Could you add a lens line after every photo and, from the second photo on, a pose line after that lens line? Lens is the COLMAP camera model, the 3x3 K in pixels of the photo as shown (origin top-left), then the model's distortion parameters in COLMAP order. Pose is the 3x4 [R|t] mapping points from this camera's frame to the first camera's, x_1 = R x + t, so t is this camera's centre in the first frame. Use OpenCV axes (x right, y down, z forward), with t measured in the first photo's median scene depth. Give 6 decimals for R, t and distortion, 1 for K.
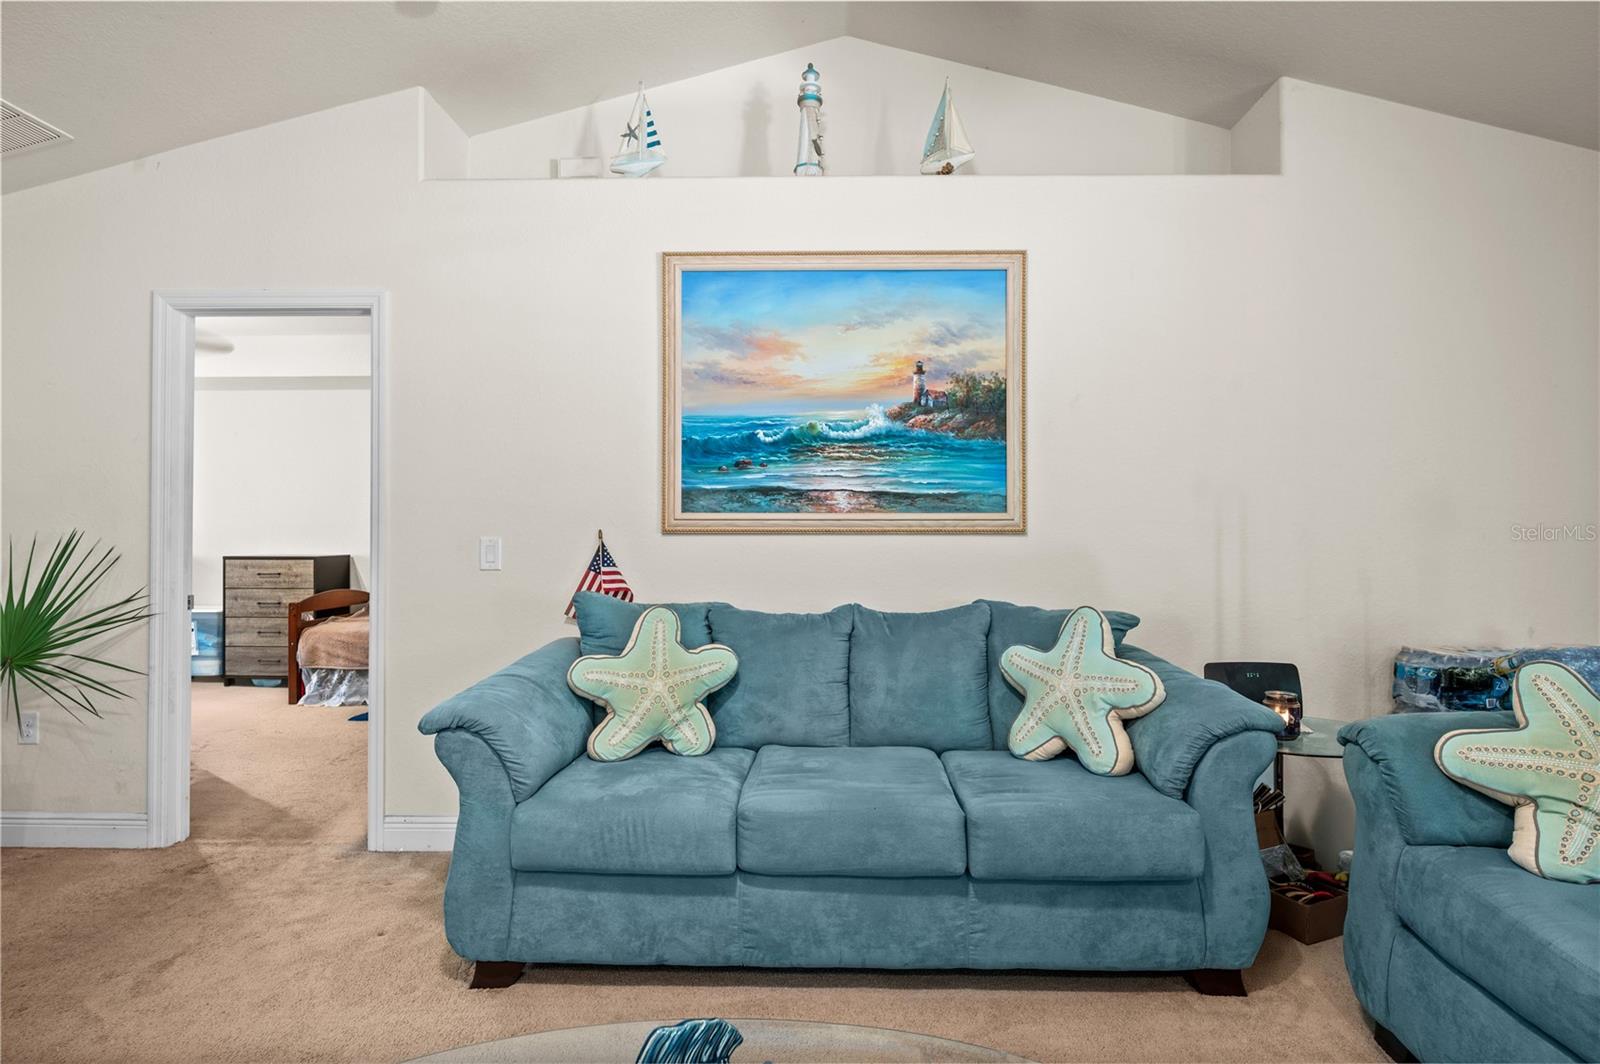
lens RADIAL K [[844.8, 0, 804.1], [0, 844.8, 532.5], [0, 0, 1]] dist [-0.004751, 0.001212]
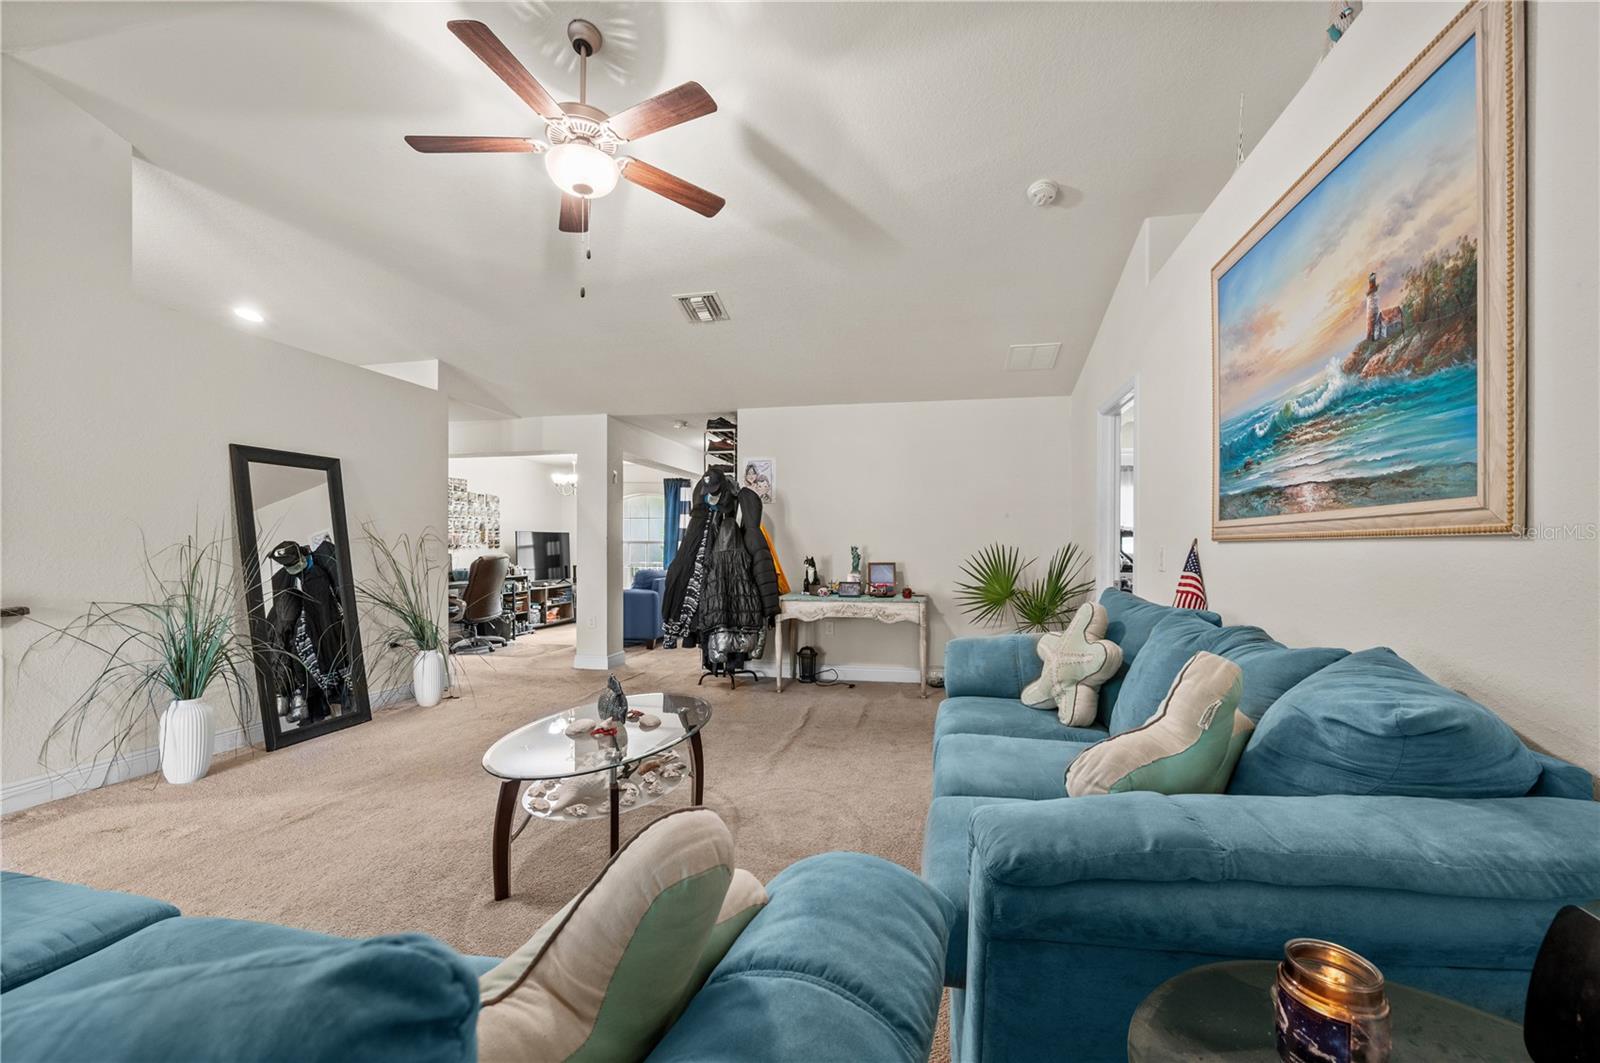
lens RADIAL K [[637.2, 0, 810.6], [0, 637.2, 547.0], [0, 0, 1]] dist [-0.001628, 0.001291]
pose [[-0.170754, -0.000485, -0.985314, 0.694069], [0.005661, 0.999983, -0.001474, 0.006463], [0.985297, -0.005829, -0.170748, 0.656082]]
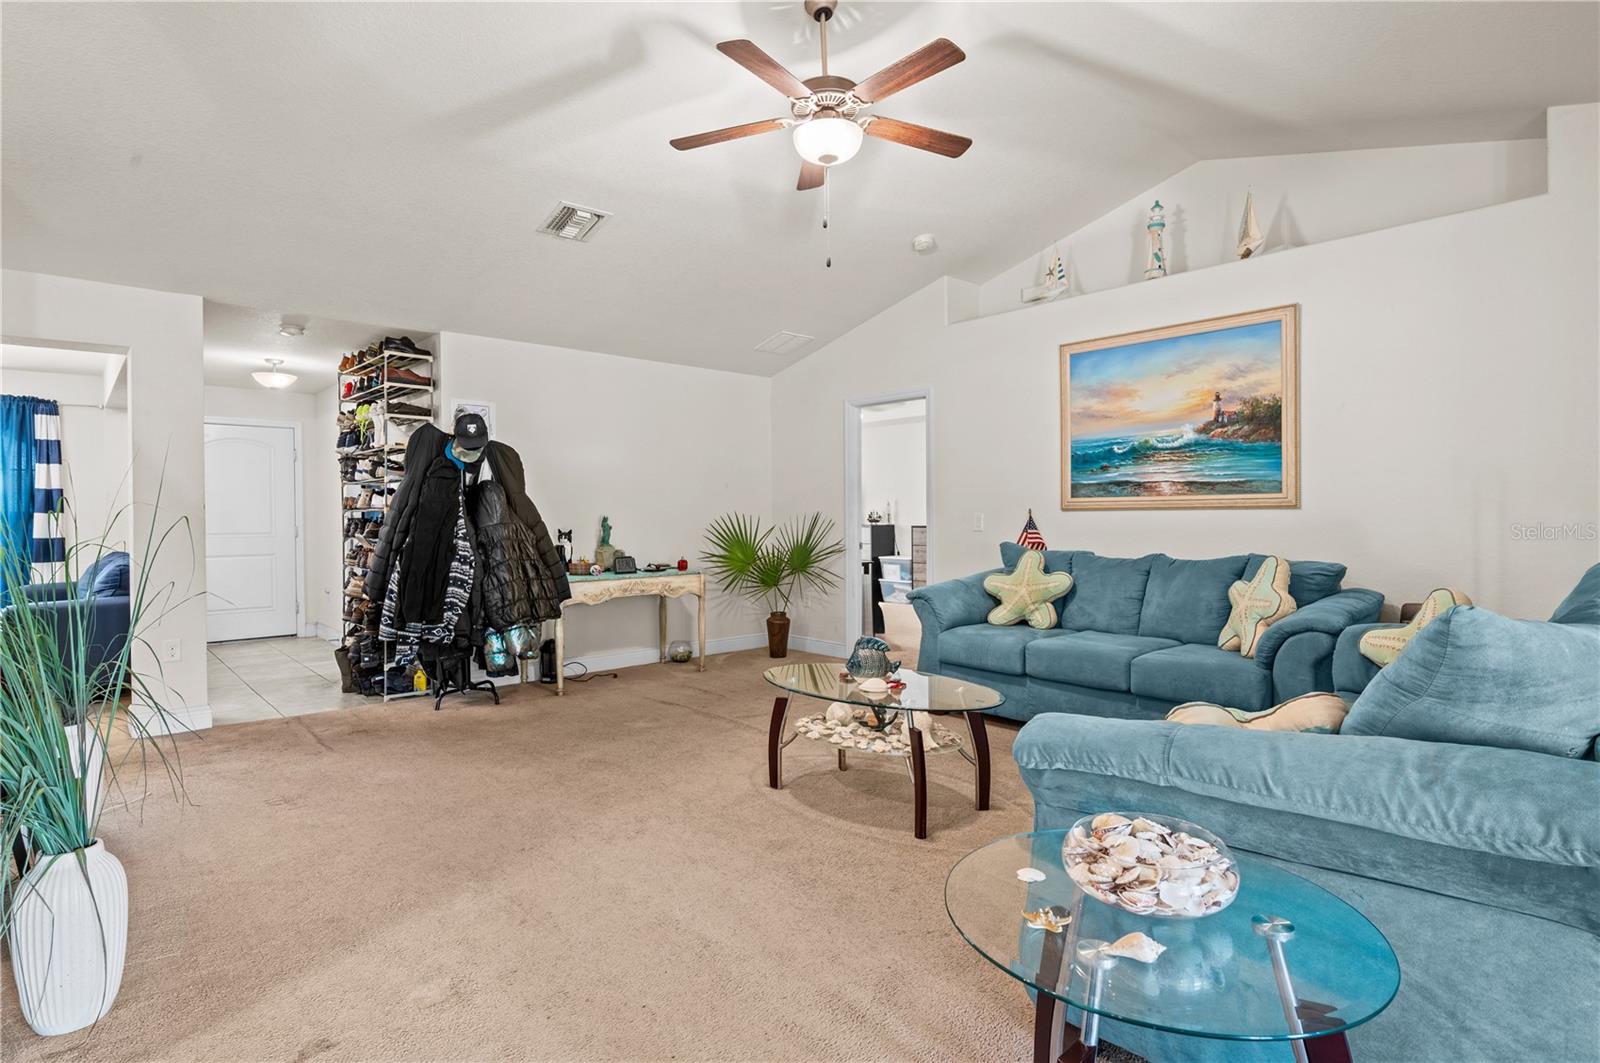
lens RADIAL K [[812.8, 0, 790.0], [0, 812.8, 523.8], [0, 0, 1]] dist [-0.000883, -0.000802]
pose [[0.675464, 0.001592, -0.737392, 0.681254], [0.013132, 0.999813, 0.014187, -0.002266], [0.737276, -0.019267, 0.675317, -0.519152]]
